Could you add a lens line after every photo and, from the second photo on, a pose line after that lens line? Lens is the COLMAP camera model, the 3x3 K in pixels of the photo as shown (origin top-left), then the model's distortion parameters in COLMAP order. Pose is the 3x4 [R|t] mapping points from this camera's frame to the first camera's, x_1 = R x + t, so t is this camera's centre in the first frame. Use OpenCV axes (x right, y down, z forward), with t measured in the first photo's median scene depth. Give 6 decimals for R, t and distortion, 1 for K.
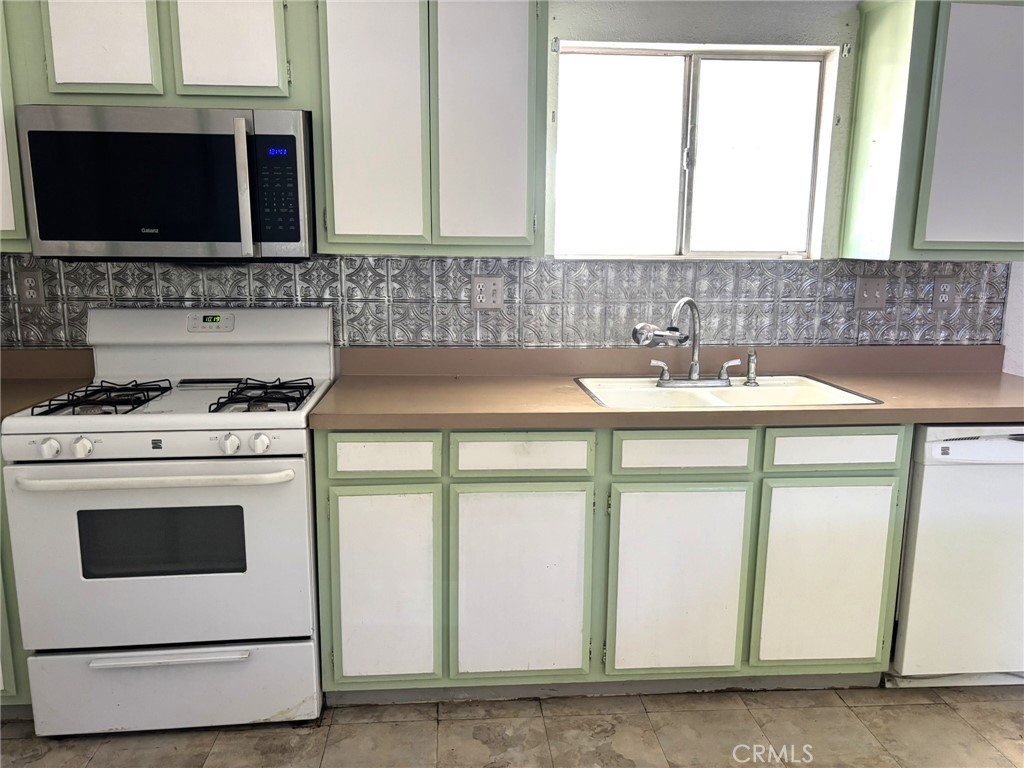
lens RADIAL K [[764.0, 0, 528.5], [0, 764.0, 385.1], [0, 0, 1]] dist [0.051296, -0.067911]
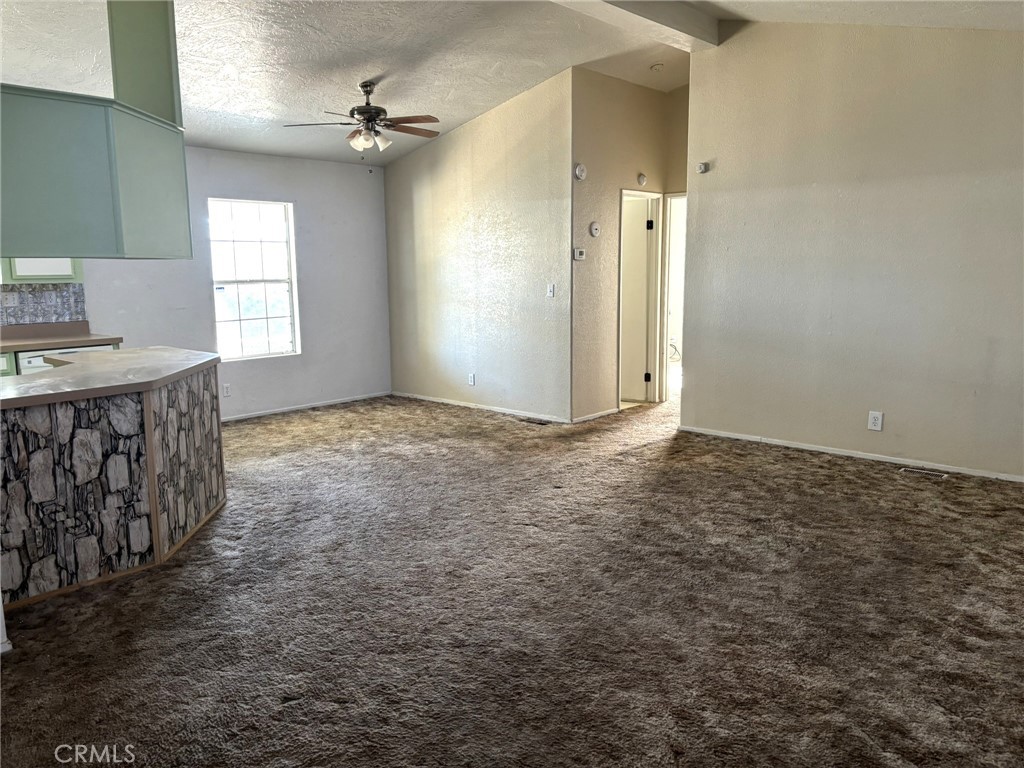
lens RADIAL K [[764.0, 0, 528.5], [0, 764.0, 385.1], [0, 0, 1]] dist [0.051296, -0.067911]
pose [[0.724898, -0.118163, 0.678646, 0.025300], [0.134787, 0.990465, 0.028482, 0.278536], [-0.675541, 0.070826, 0.733913, -1.698983]]
